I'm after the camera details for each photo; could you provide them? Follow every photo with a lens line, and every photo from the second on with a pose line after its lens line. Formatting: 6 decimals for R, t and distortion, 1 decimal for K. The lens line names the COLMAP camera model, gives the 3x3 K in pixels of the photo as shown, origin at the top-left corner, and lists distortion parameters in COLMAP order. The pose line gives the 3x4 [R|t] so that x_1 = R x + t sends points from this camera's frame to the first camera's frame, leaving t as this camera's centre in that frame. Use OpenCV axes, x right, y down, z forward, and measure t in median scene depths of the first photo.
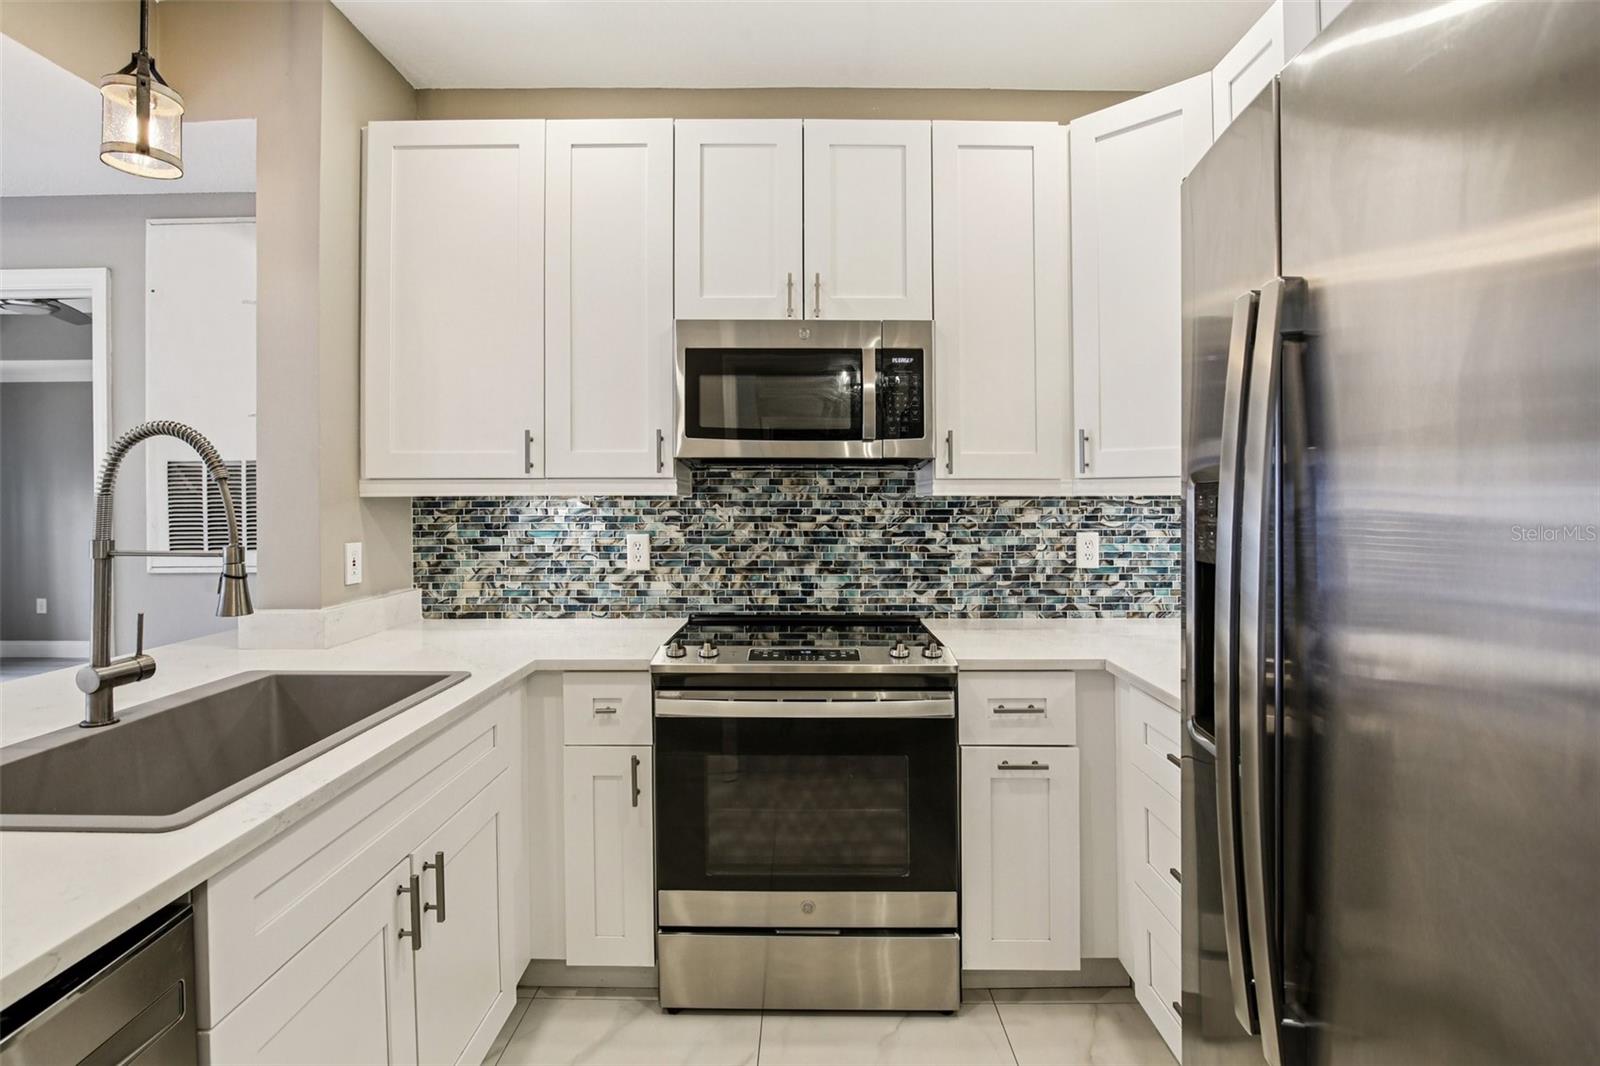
lens RADIAL K [[764.8, 0, 816.4], [0, 764.8, 506.9], [0, 0, 1]] dist [-0.030921, 0.004023]
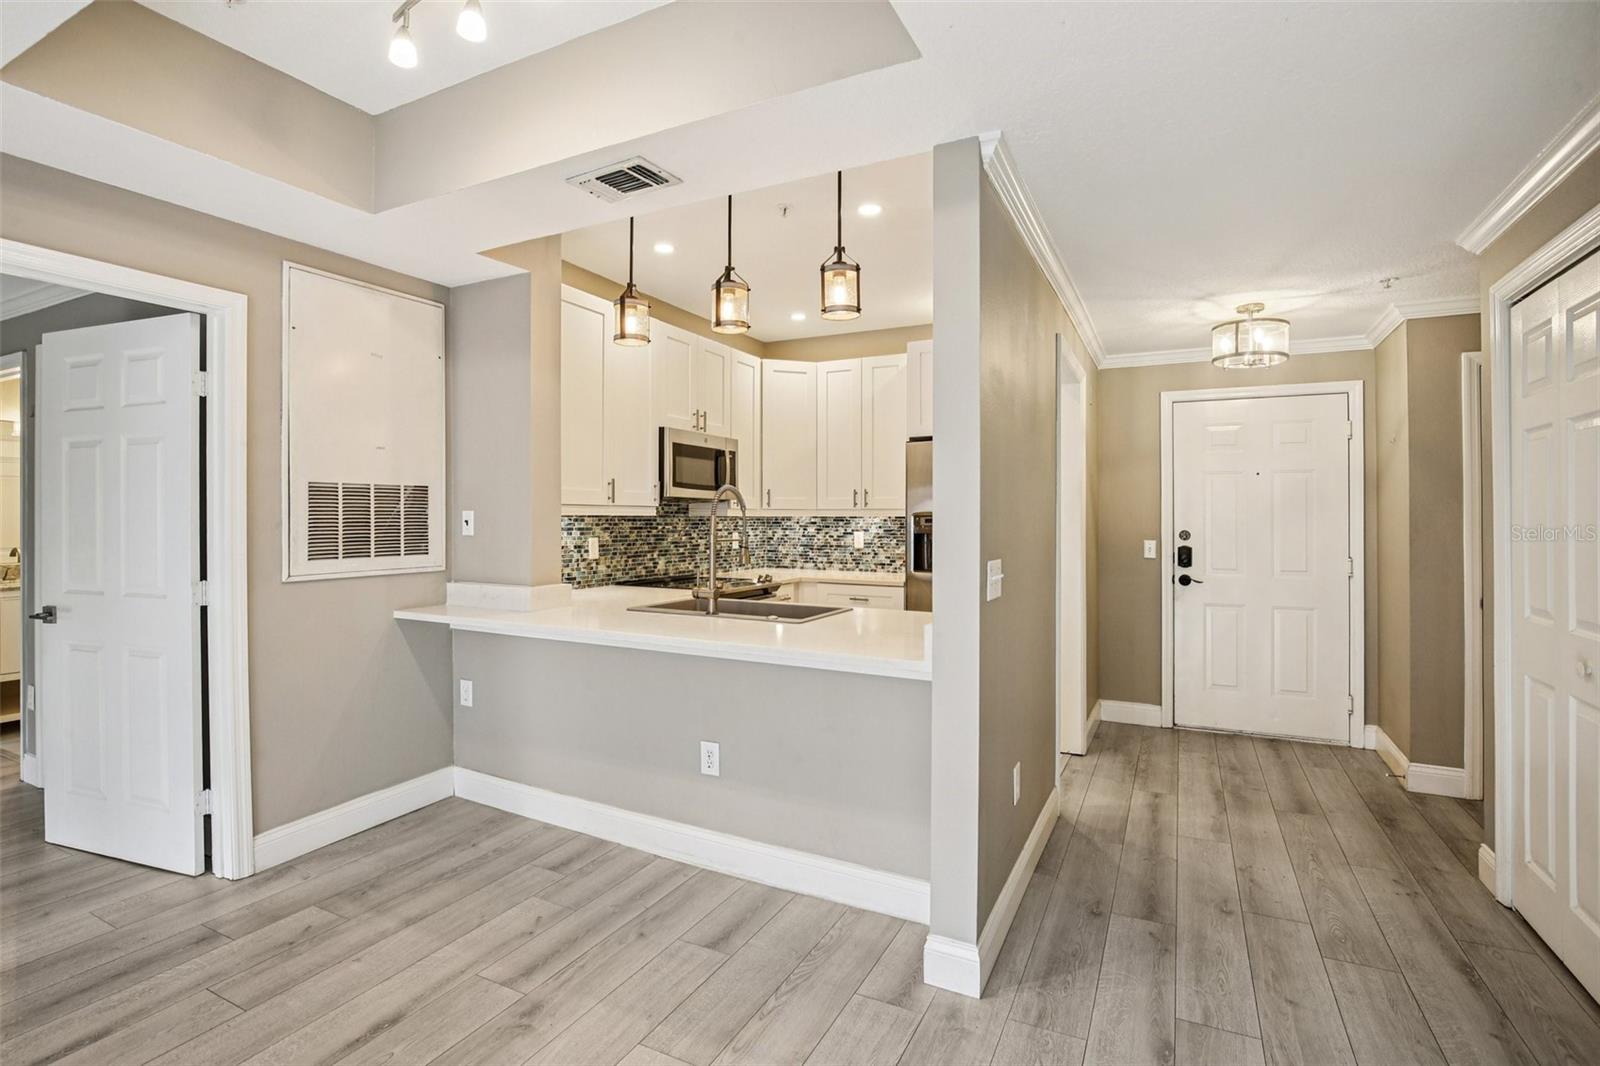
lens RADIAL K [[764.8, 0, 769.9], [0, 764.8, 518.0], [0, 0, 1]] dist [-0.030921, 0.004023]
pose [[0.482115, 0.003565, 0.876101, -1.538312], [0.006910, 0.999945, -0.007872, 0.008194], [-0.876081, 0.009849, 0.482064, -0.164285]]
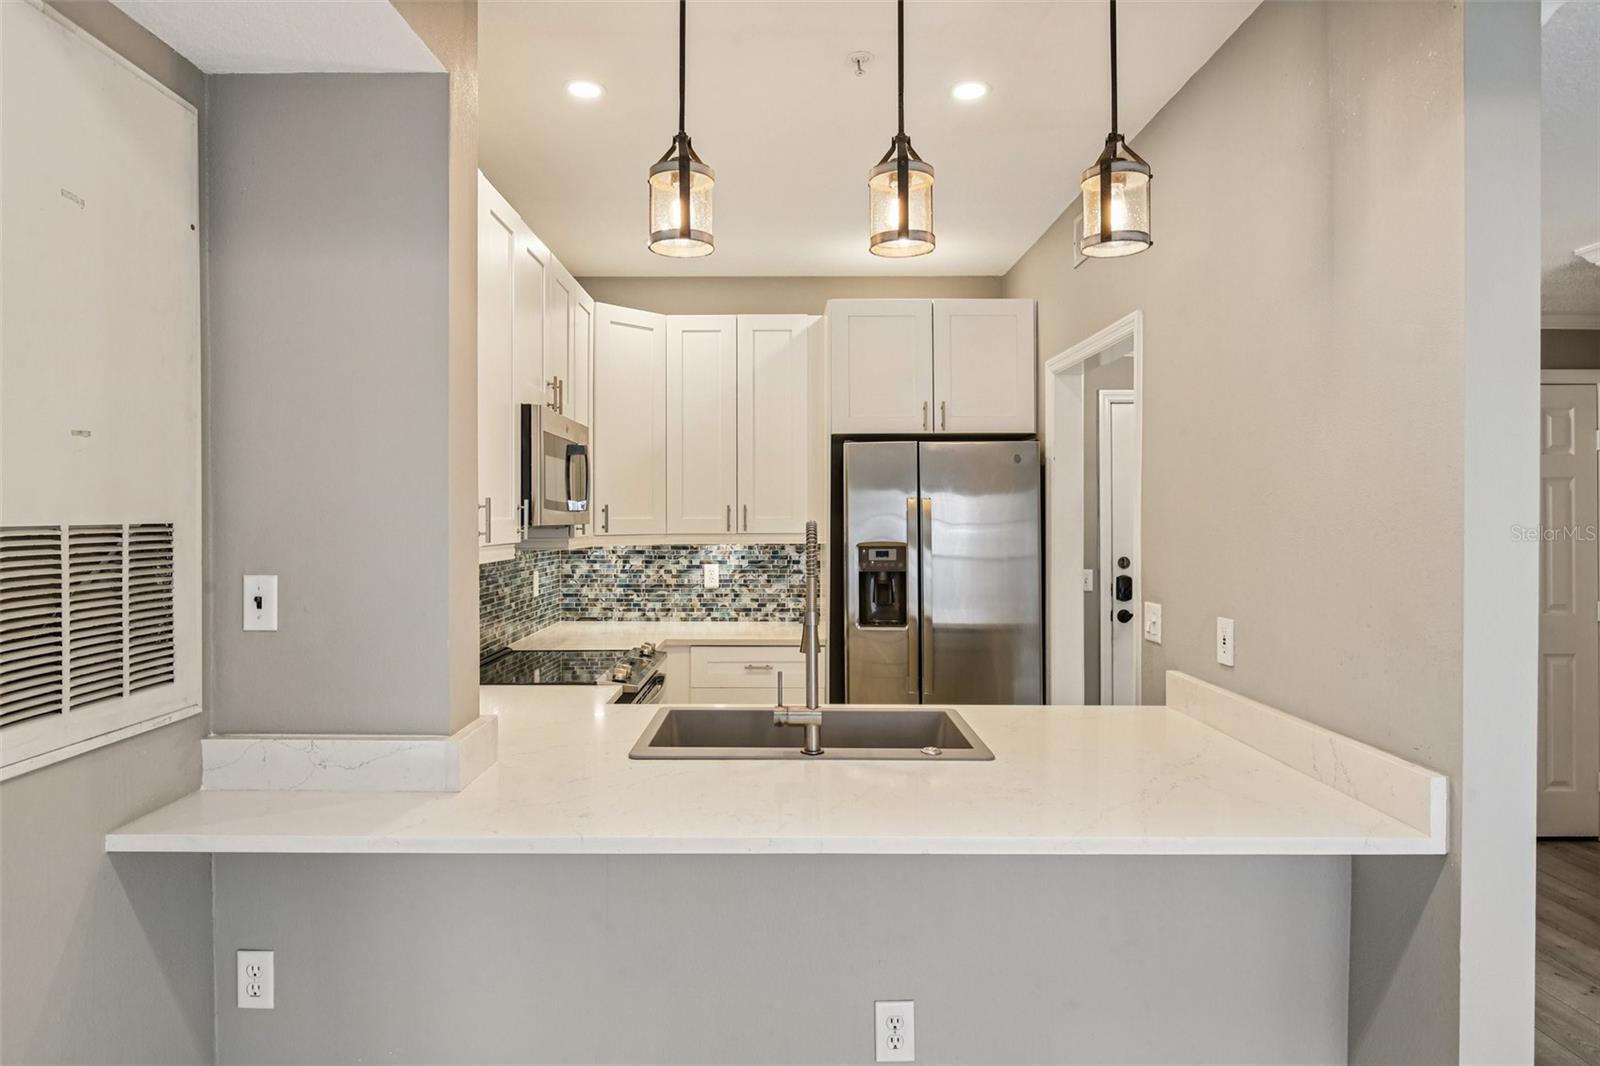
lens RADIAL K [[932.5, 0, 760.7], [0, 932.5, 503.4], [0, 0, 1]] dist [-0.035664, 0.005349]
pose [[0.016542, 0.015107, 0.999749, -1.340919], [0.014282, 0.999780, -0.015344, -0.059849], [-0.999761, 0.014532, 0.016323, 0.549850]]
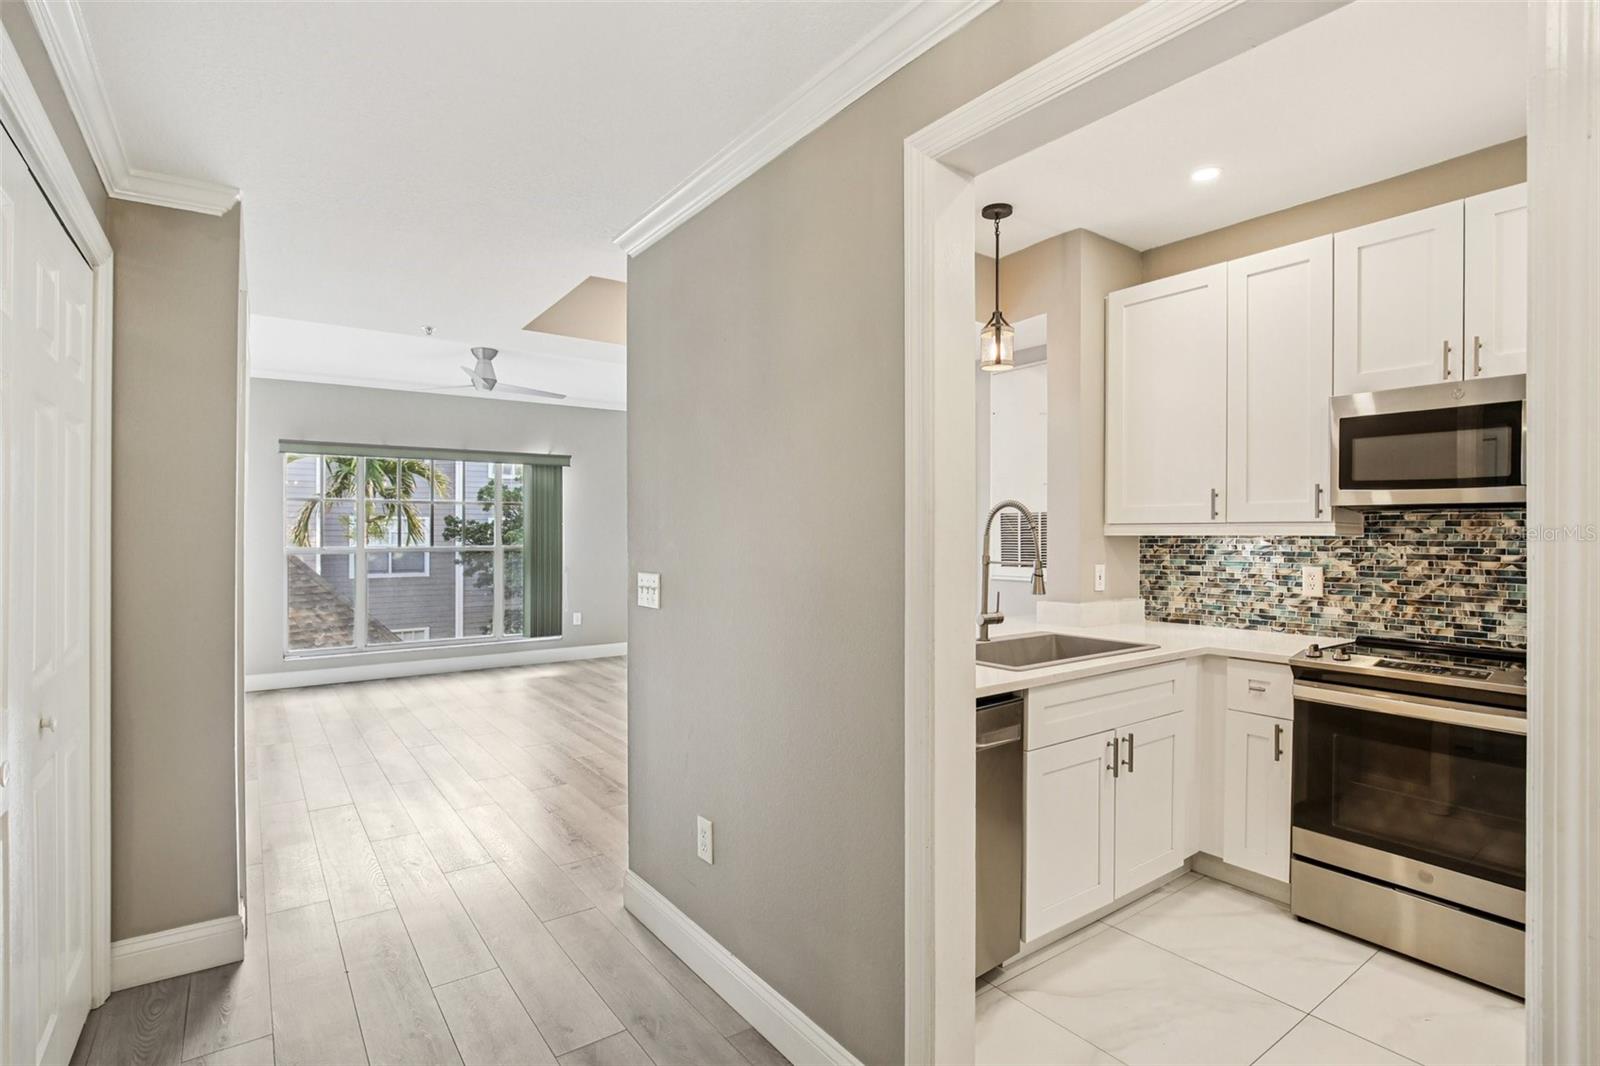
lens RADIAL K [[764.8, 0, 795.5], [0, 764.8, 538.0], [0, 0, 1]] dist [-0.030921, 0.004023]
pose [[0.577673, 0.007515, -0.816234, 0.276588], [-0.011929, 0.999929, 0.000765, -0.001729], [0.816181, 0.009295, 0.577722, -0.380663]]
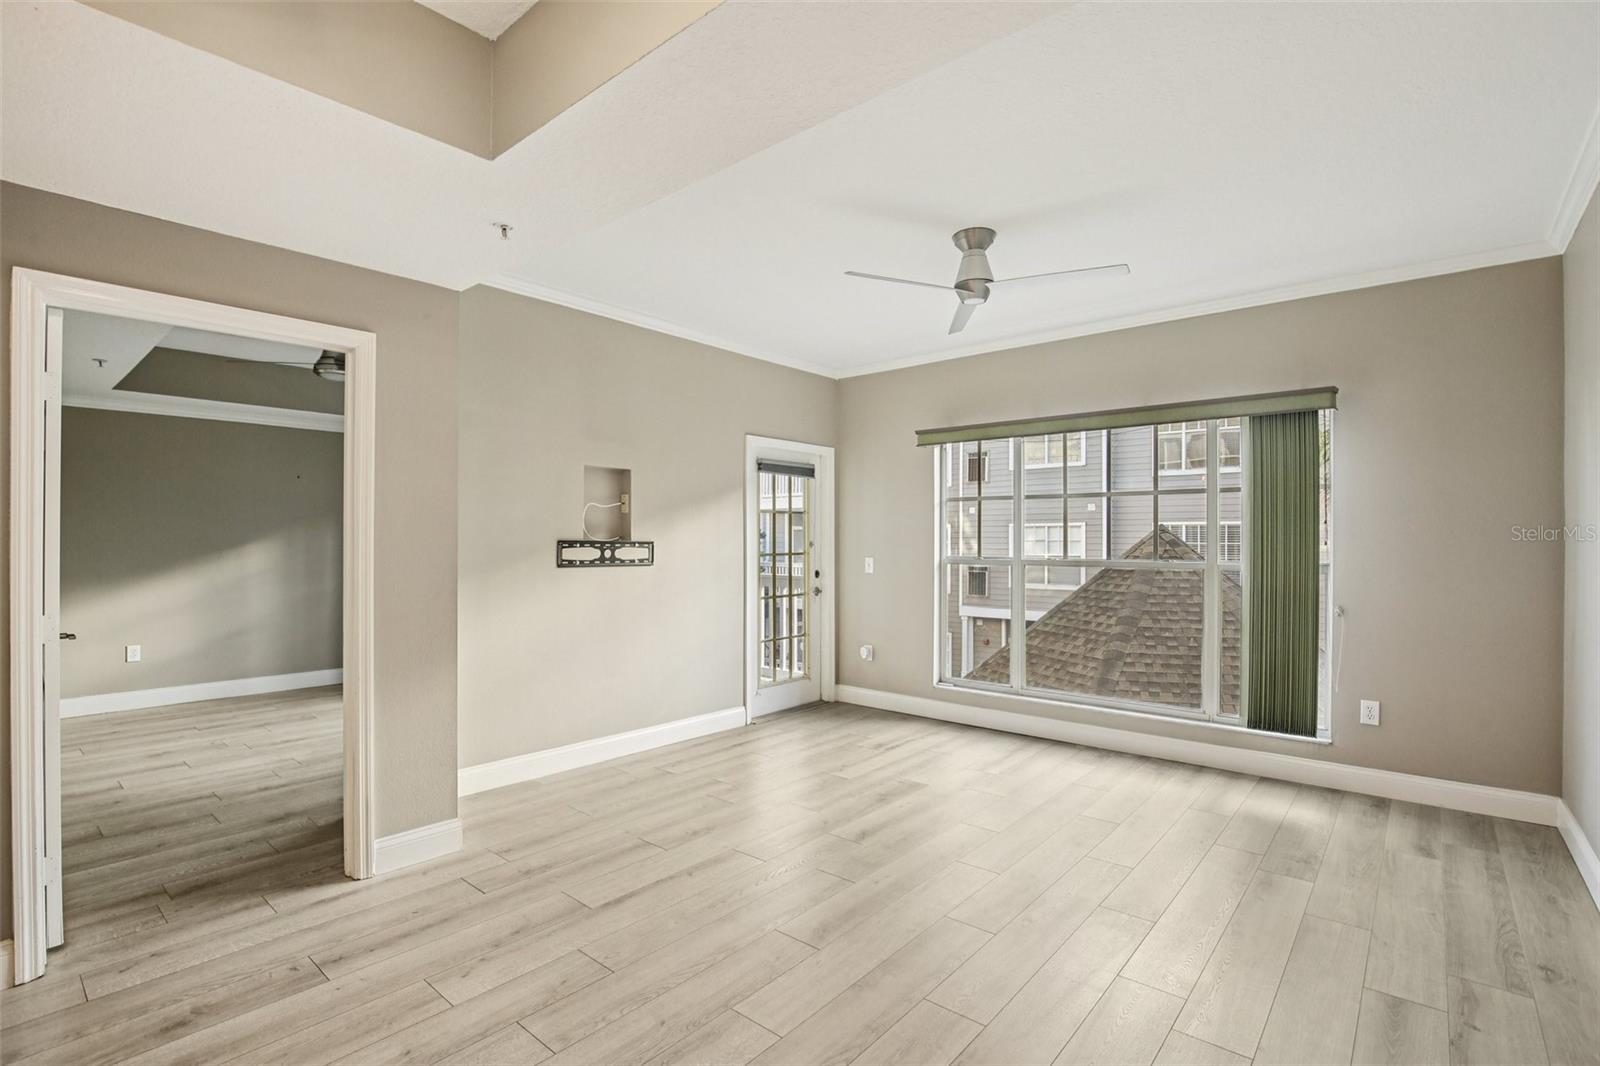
lens RADIAL K [[764.8, 0, 761.1], [0, 764.8, 535.6], [0, 0, 1]] dist [-0.030921, 0.004023]
pose [[-0.663975, -0.003089, -0.747749, -0.873297], [-0.012911, 0.999890, 0.007334, -0.016265], [0.747644, 0.014524, -0.663941, 0.830619]]
